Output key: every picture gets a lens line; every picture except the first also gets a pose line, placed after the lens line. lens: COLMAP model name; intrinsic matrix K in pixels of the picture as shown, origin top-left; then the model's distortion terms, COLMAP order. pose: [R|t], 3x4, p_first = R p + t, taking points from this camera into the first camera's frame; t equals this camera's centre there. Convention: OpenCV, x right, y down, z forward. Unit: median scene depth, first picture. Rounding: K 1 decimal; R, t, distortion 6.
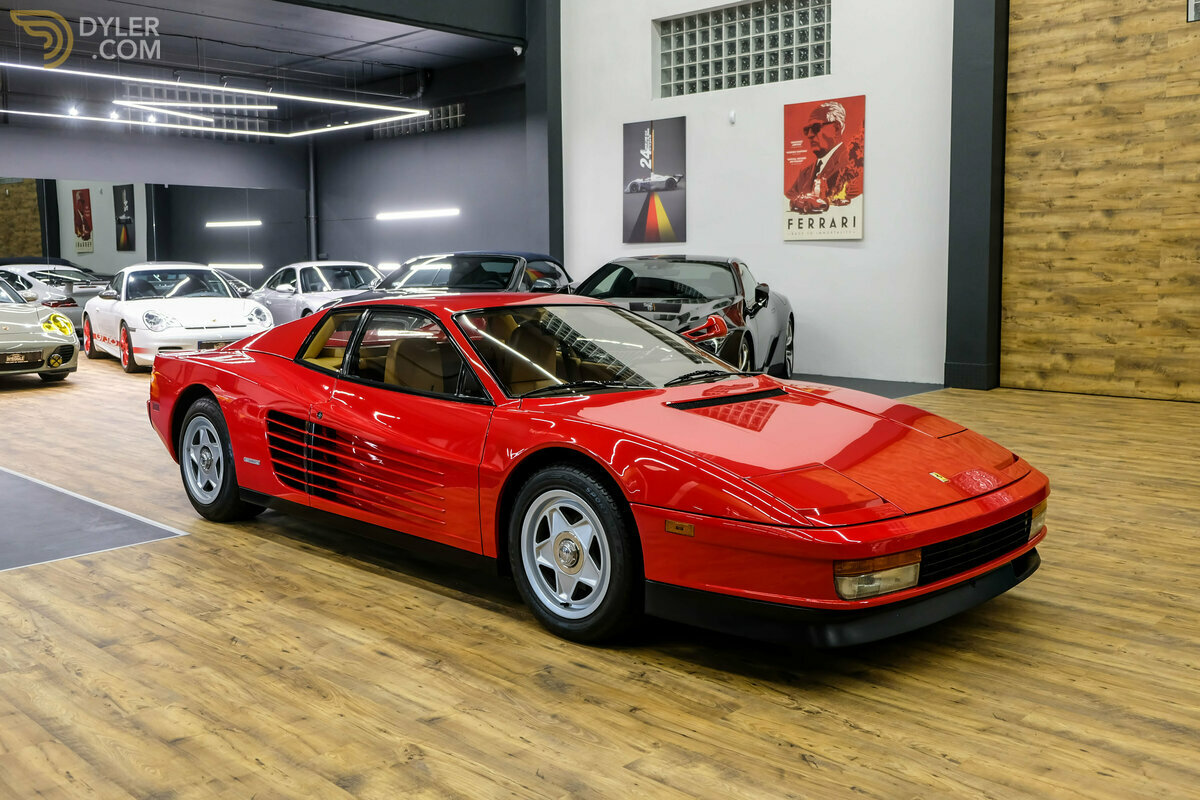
lens RADIAL K [[1094.5, 0, 557.6], [0, 1094.5, 362.5], [0, 0, 1]] dist [0.002070, 0.015285]
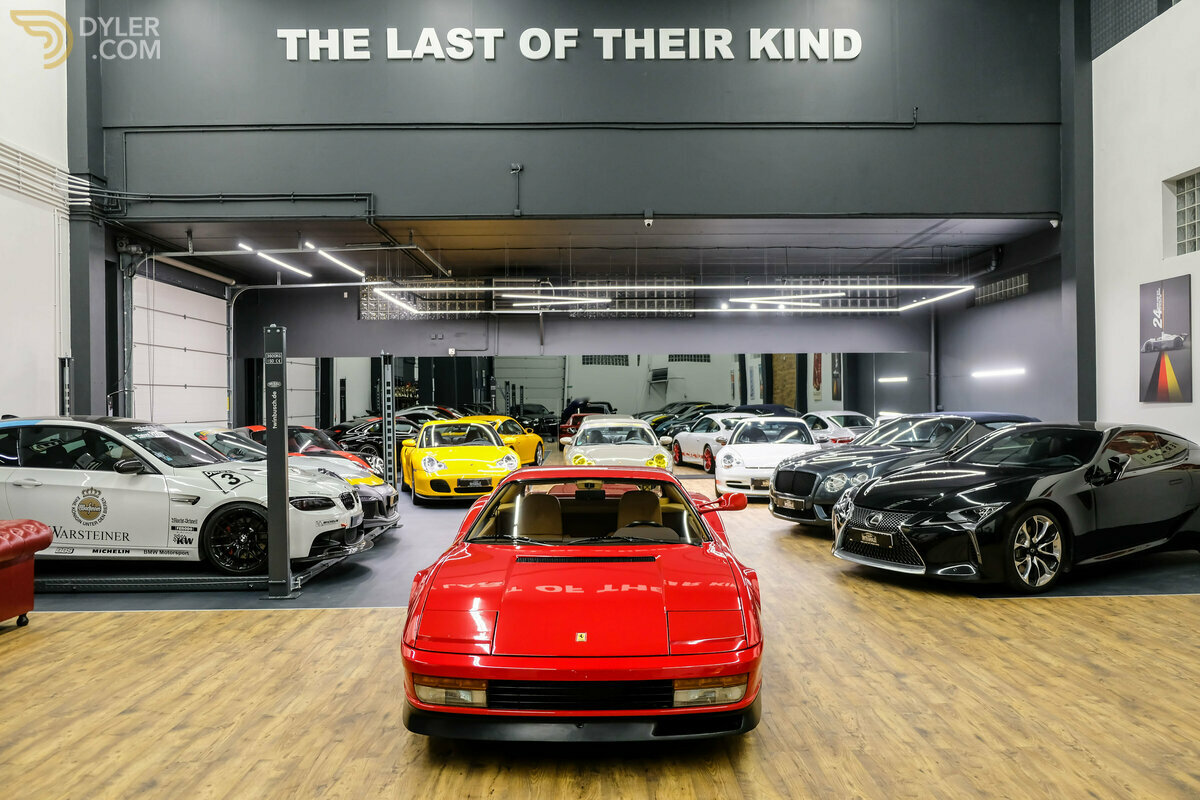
lens RADIAL K [[936.7, 0, 619.5], [0, 936.7, 408.5], [0, 0, 1]] dist [-0.007928, 0.011593]
pose [[0.722812, 0.005577, -0.691023, 0.431628], [-0.059133, 0.996799, -0.053809, -0.041038], [0.688510, 0.079756, 0.720828, 0.079087]]
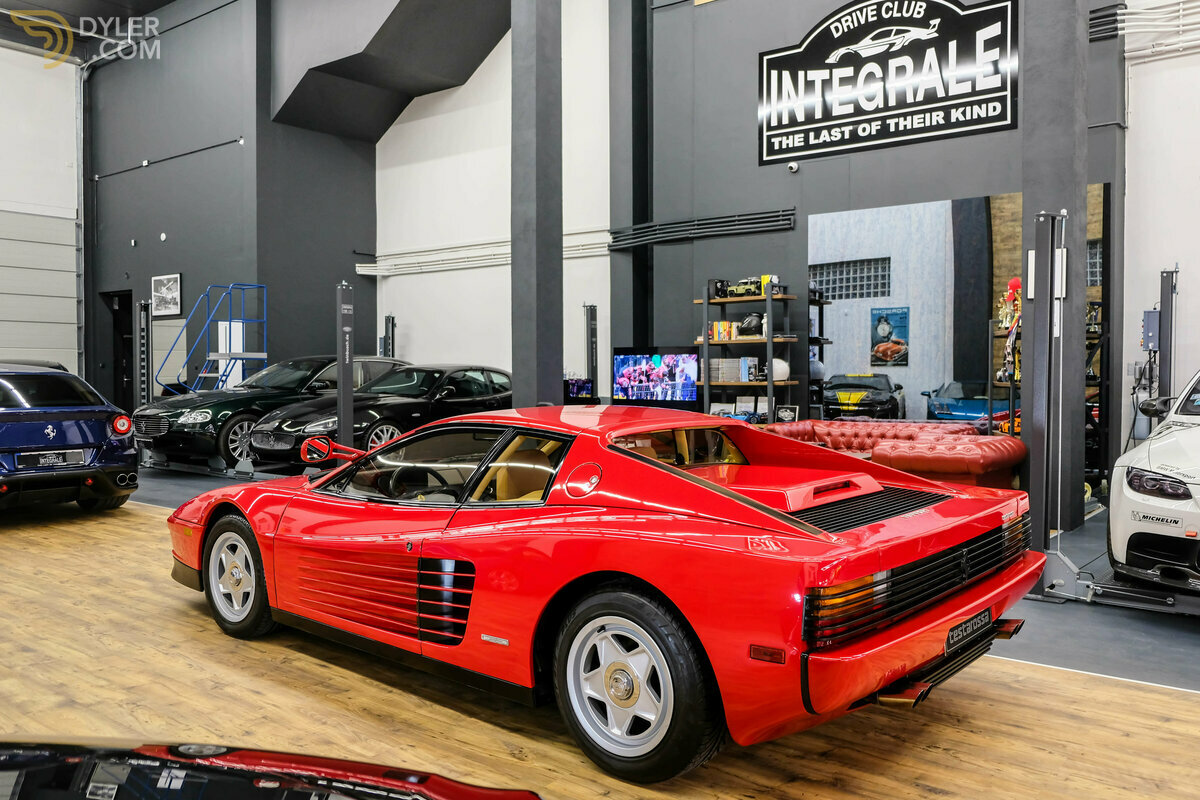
lens RADIAL K [[958.6, 0, 639.4], [0, 958.6, 401.4], [0, 0, 1]] dist [-0.001010, 0.008279]
pose [[-0.992135, 0.012417, -0.124556, -0.009184], [-0.002705, 0.992708, 0.120515, -0.092861], [0.125144, 0.119904, -0.984866, 0.993560]]
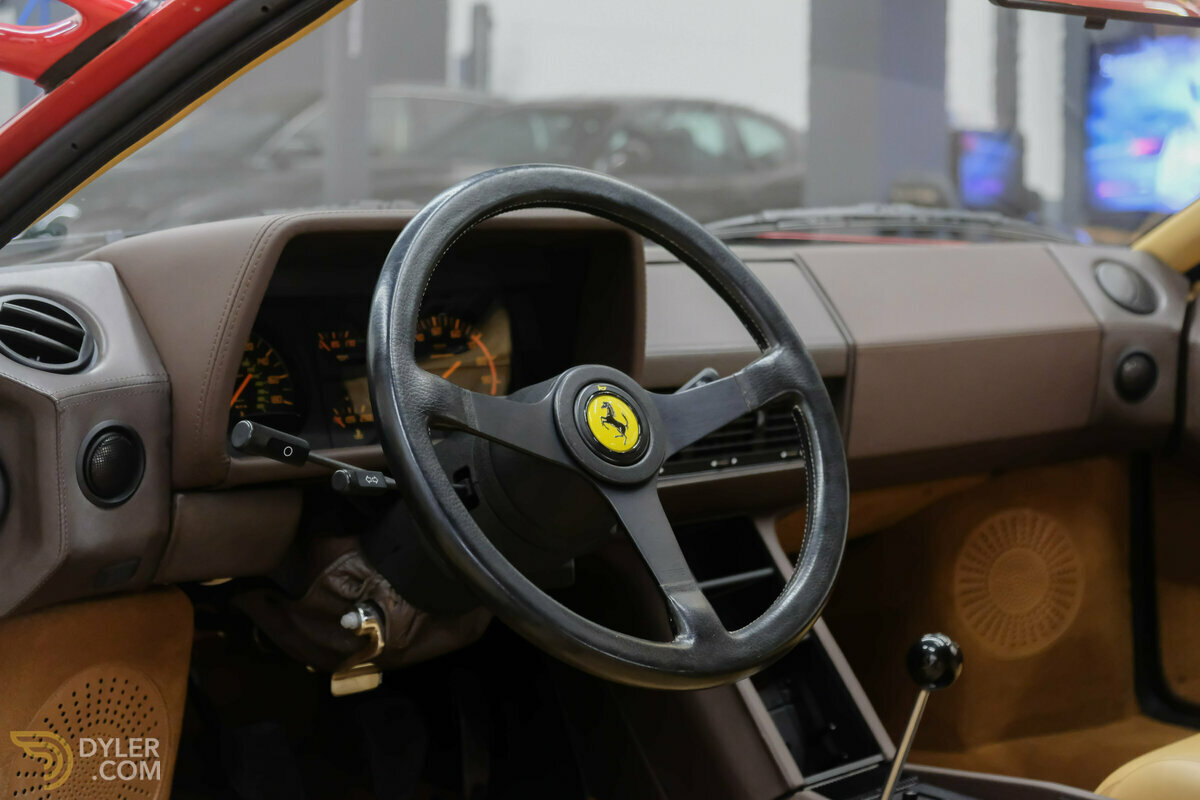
lens RADIAL K [[1880.5, 0, 665.9], [0, 1880.5, 422.7], [0, 0, 1]] dist [0.014746, 0.042140]
pose [[-0.999287, -0.004792, 0.037460, 0.030699], [0.002791, 0.979834, 0.199795, -0.009959], [-0.037662, 0.199757, -0.979121, 0.628861]]
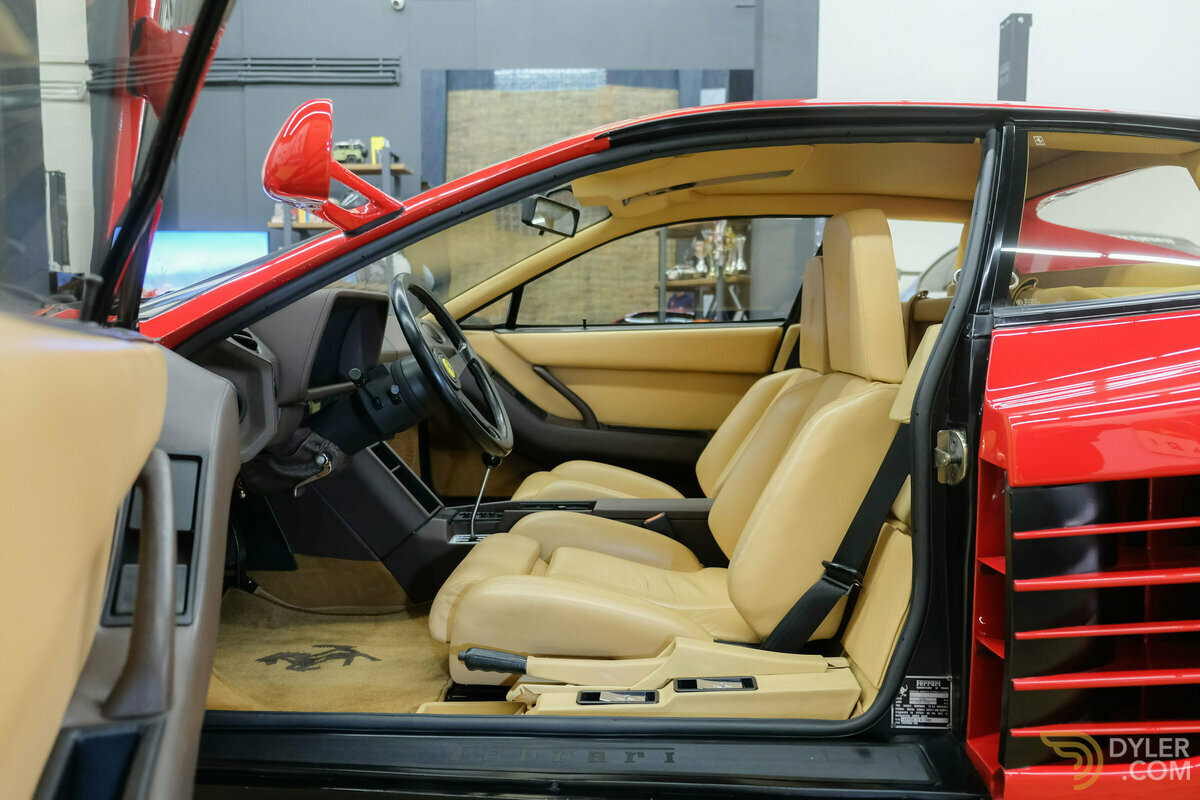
lens RADIAL K [[936.7, 0, 619.5], [0, 936.7, 408.5], [0, 0, 1]] dist [-0.007928, 0.011593]
pose [[-0.720423, 0.062139, -0.690745, 0.139643], [-0.061537, 0.986322, 0.152911, -0.005472], [0.690799, 0.152667, -0.706745, 0.650289]]
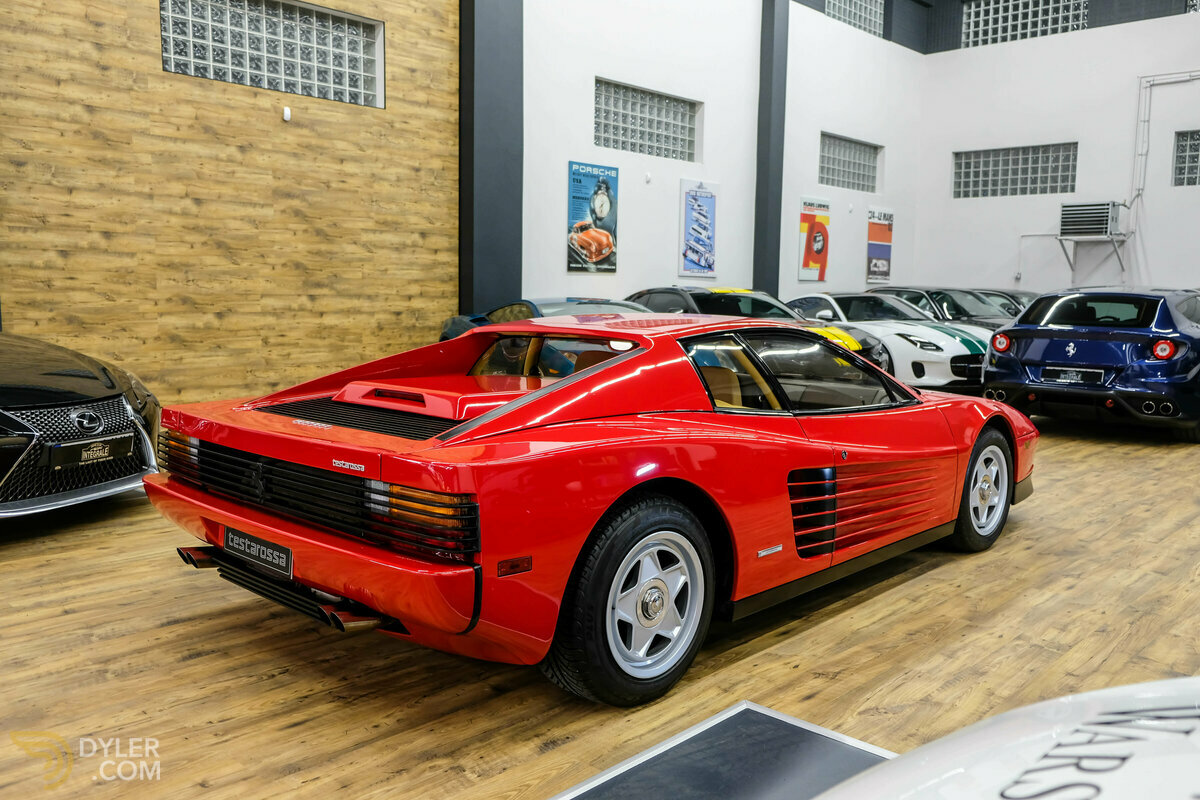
lens RADIAL K [[979.1, 0, 616.6], [0, 979.1, 417.6], [0, 0, 1]] dist [-0.000754, 0.007565]
pose [[-0.045003, -0.118470, 0.991937, -0.470638], [0.073605, 0.989851, 0.121560, -0.043466], [-0.996272, 0.078482, -0.035826, 0.579332]]
